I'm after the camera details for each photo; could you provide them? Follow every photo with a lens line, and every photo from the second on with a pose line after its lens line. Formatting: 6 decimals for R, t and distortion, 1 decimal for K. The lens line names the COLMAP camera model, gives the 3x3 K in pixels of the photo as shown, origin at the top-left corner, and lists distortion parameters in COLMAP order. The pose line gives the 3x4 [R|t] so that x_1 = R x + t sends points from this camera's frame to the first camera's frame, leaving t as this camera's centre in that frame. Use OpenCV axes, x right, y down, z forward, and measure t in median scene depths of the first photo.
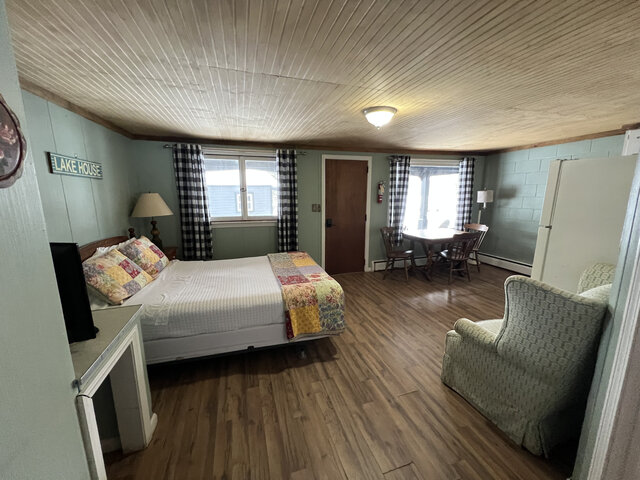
lens RADIAL K [[258.5, 0, 319.9], [0, 258.5, 236.6], [0, 0, 1]] dist [0.003176, 0.000117]
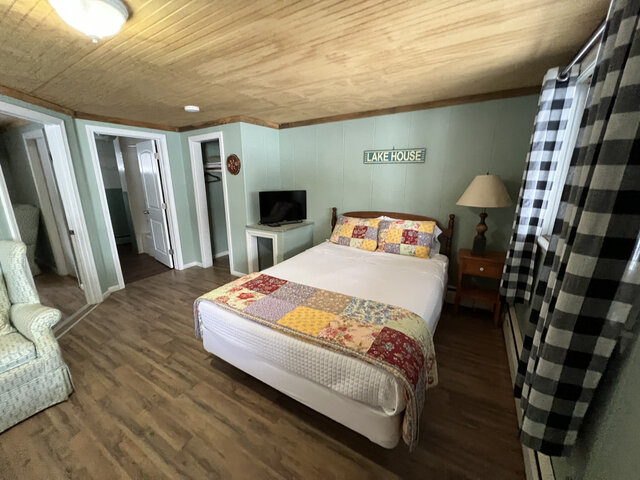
lens RADIAL K [[255.0, 0, 318.6], [0, 255.0, 227.6], [0, 0, 1]] dist [0.019784, 0.000163]
pose [[-0.748163, 0.152584, -0.645732, 0.271899], [-0.096105, 0.938016, 0.333000, -0.296184], [0.656517, 0.311197, -0.687126, 1.628931]]
